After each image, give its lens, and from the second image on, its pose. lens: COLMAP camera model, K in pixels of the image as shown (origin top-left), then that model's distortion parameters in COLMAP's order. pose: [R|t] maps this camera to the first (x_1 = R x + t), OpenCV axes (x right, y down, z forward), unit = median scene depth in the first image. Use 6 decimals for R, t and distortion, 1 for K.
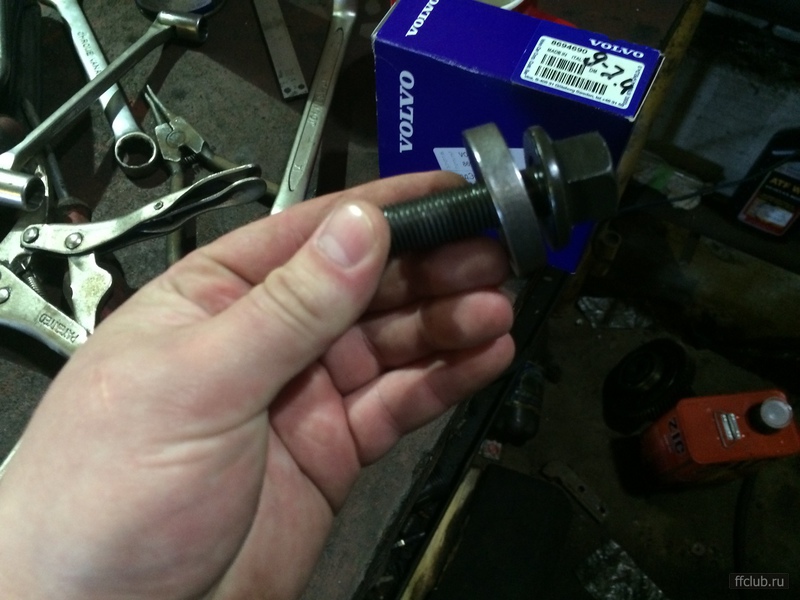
lens RADIAL K [[695.9, 0, 389.9], [0, 695.9, 295.8], [0, 0, 1]] dist [0.070614, -0.111221]
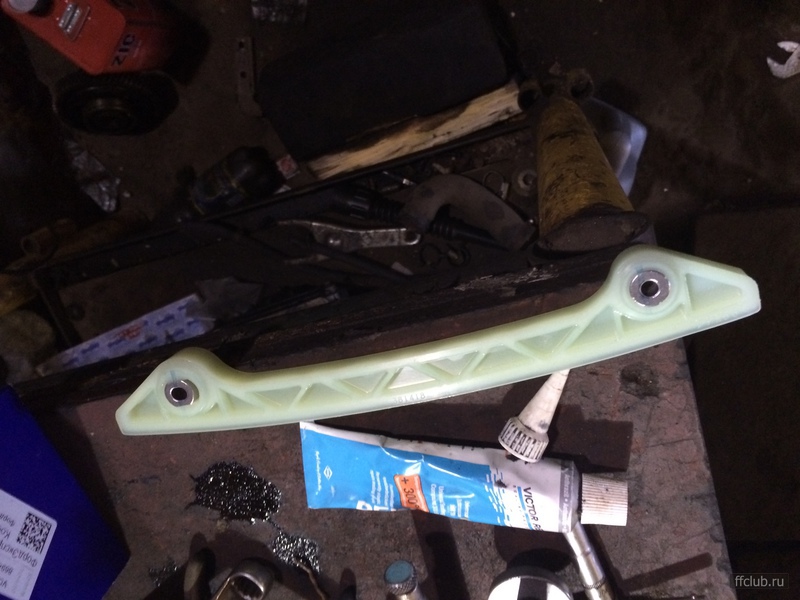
lens RADIAL K [[695.9, 0, 412.4], [0, 695.9, 302.3], [0, 0, 1]] dist [0.070614, -0.111221]
pose [[-0.733020, -0.666920, -0.133792, 0.059306], [0.657557, -0.745104, 0.111531, 0.240295], [-0.174071, -0.006221, 0.984713, -0.001647]]
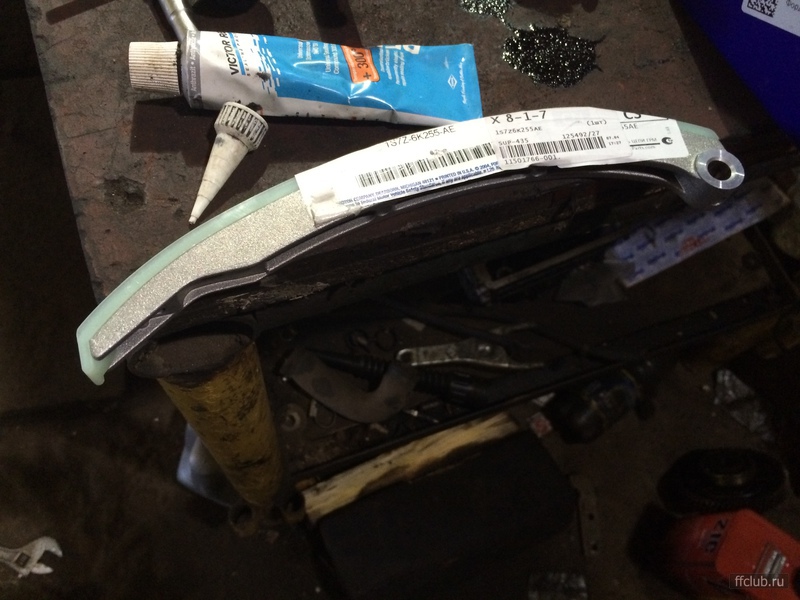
lens RADIAL K [[695.9, 0, 387.2], [0, 695.9, 297.3], [0, 0, 1]] dist [0.070614, -0.111221]
pose [[0.763452, 0.623637, -0.167982, 0.106752], [-0.609727, 0.781710, 0.131003, 0.245785], [0.213012, 0.002408, 0.977047, 0.047425]]
